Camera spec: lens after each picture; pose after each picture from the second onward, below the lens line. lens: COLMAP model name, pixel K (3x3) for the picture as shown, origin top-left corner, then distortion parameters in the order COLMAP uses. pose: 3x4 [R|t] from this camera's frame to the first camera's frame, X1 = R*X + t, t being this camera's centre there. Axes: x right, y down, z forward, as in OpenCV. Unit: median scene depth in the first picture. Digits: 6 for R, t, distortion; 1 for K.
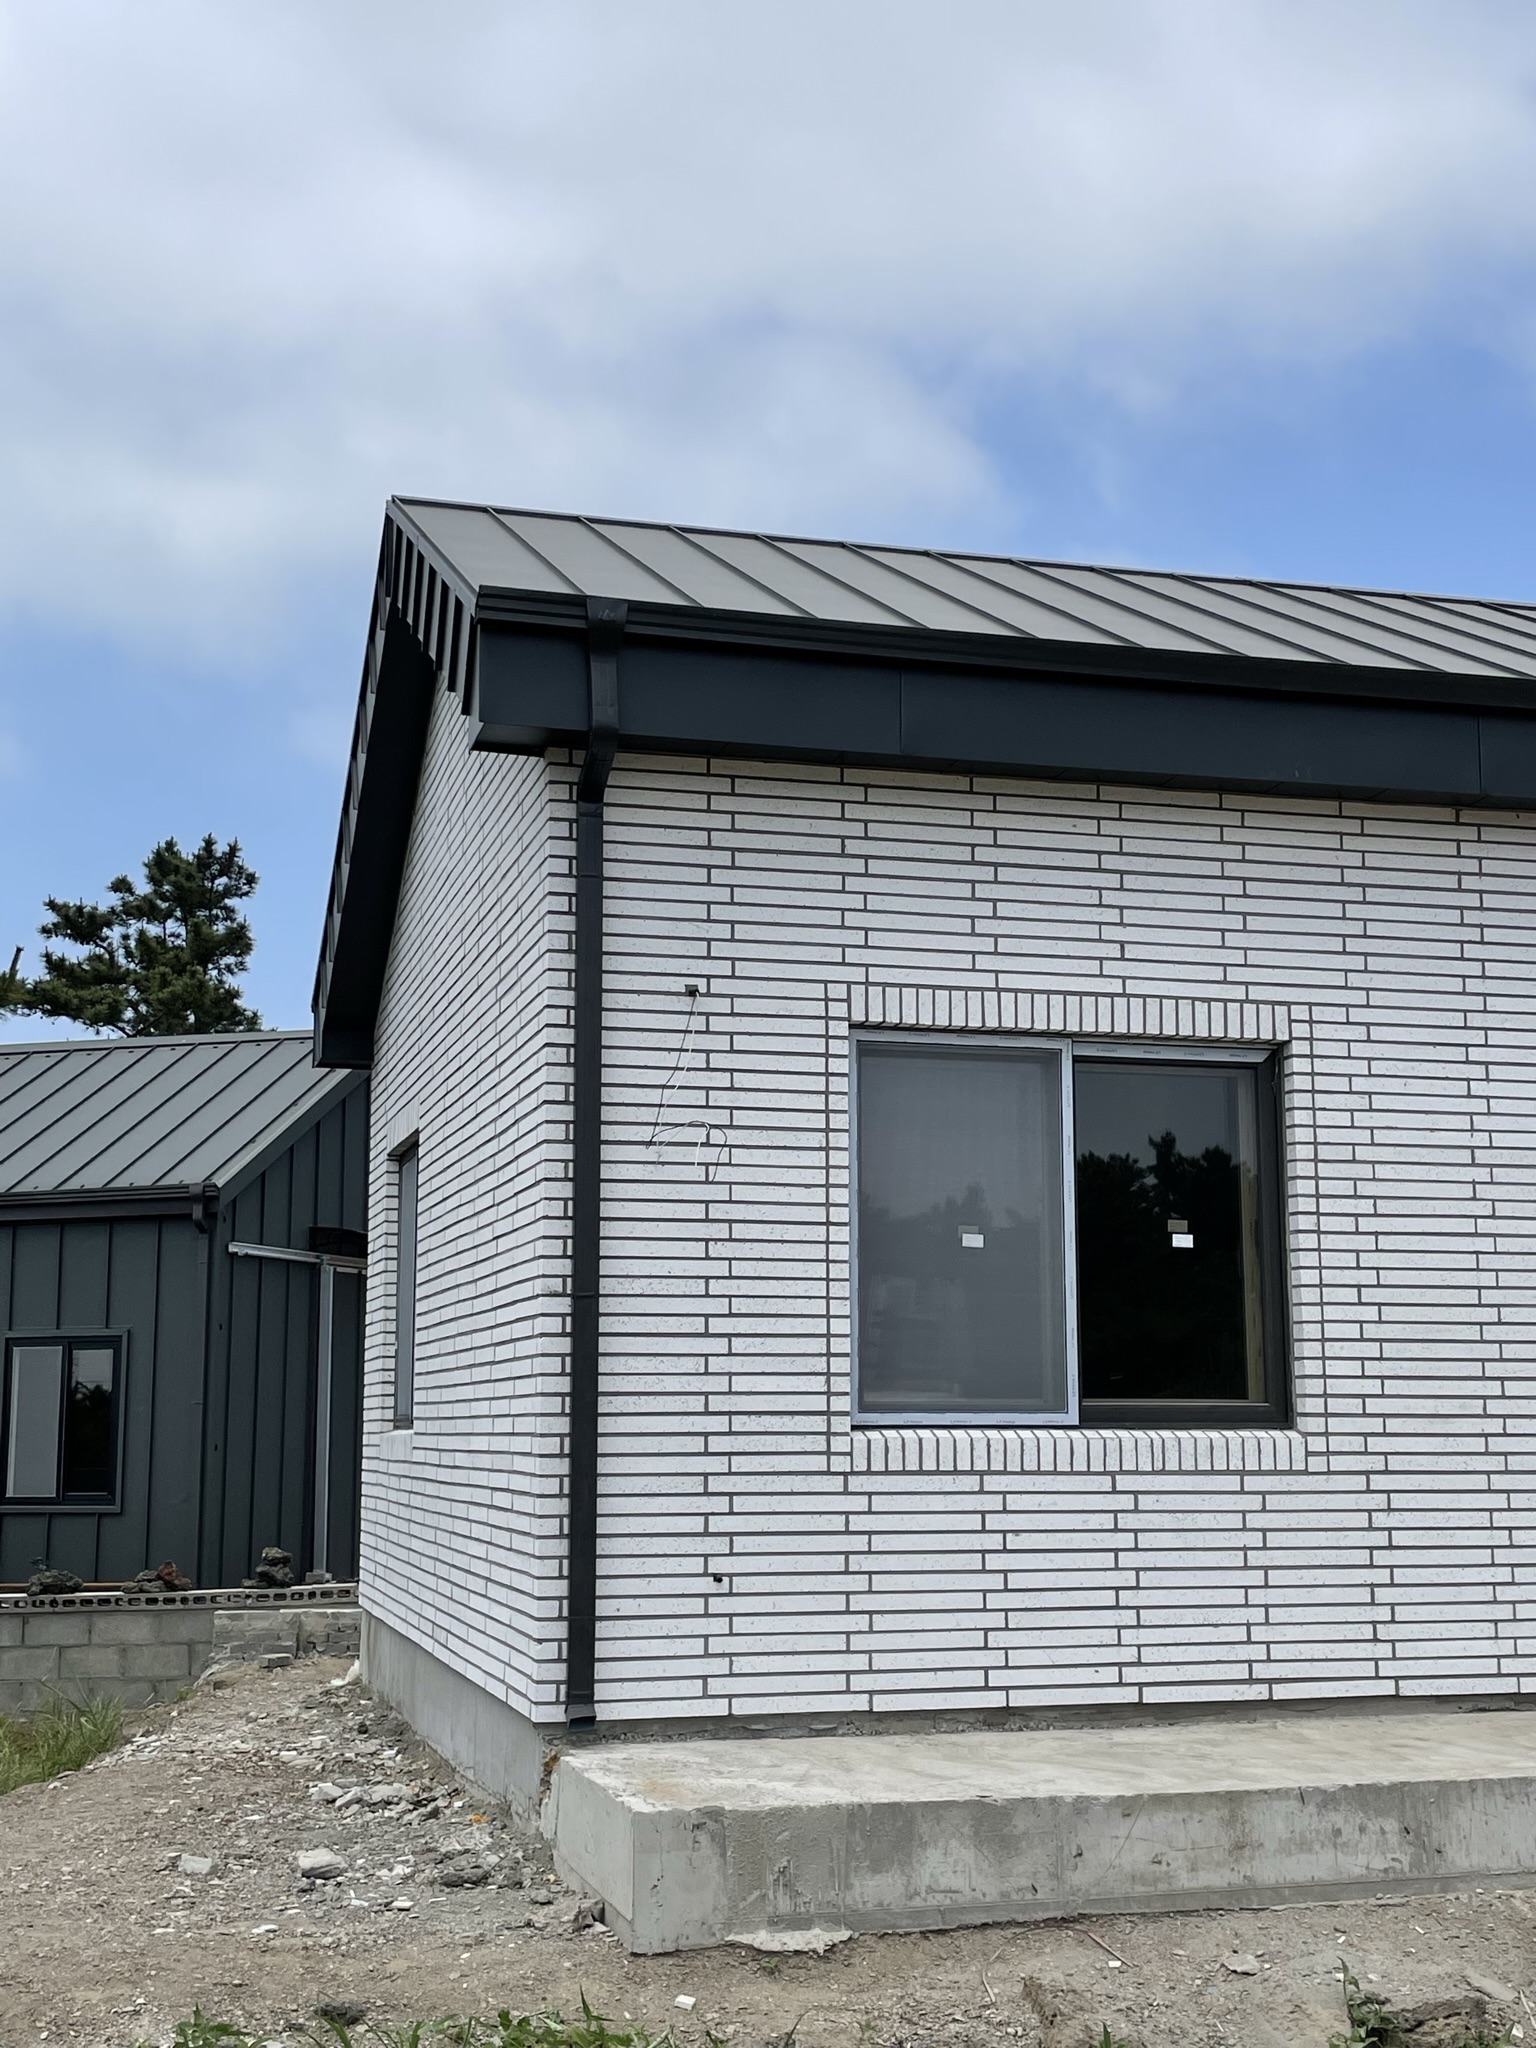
lens RADIAL K [[2534.8, 0, 767.7], [0, 2534.8, 1018.5], [0, 0, 1]] dist [0.042802, 0.000000]
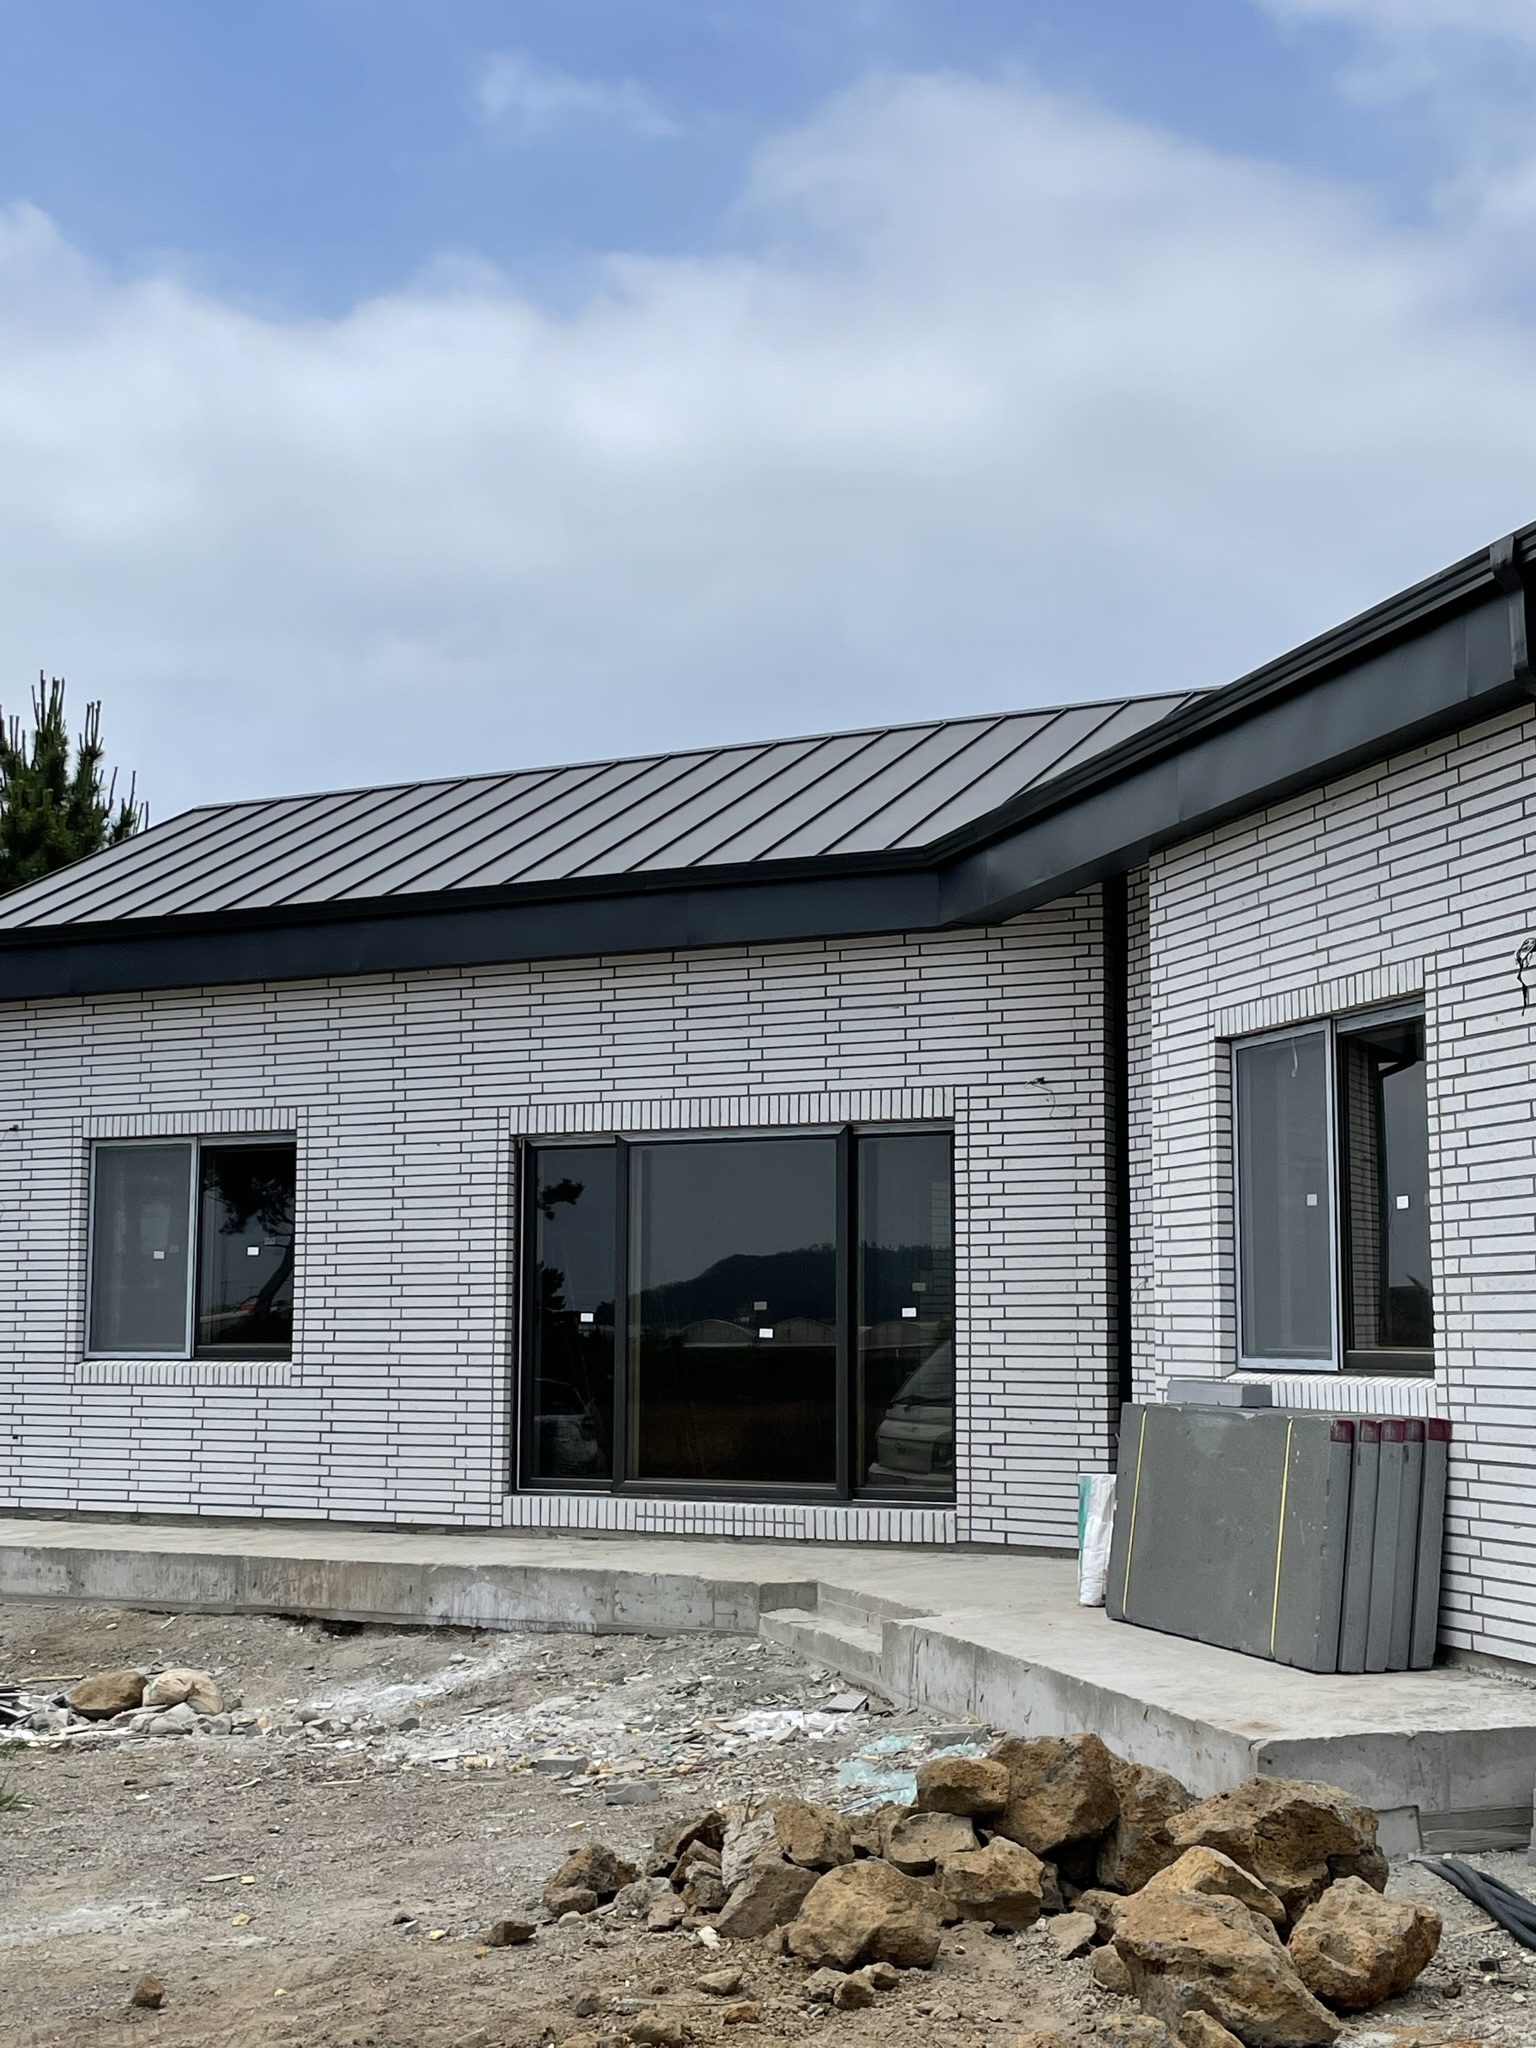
lens RADIAL K [[2541.2, 0, 769.2], [0, 2541.2, 1026.4], [0, 0, 1]] dist [-0.018082, 0.000000]
pose [[0.747217, -0.079761, -0.659777, 1.612966], [0.107013, 0.994257, 0.000998, -0.027715], [0.655908, -0.071351, 0.751461, -0.041976]]
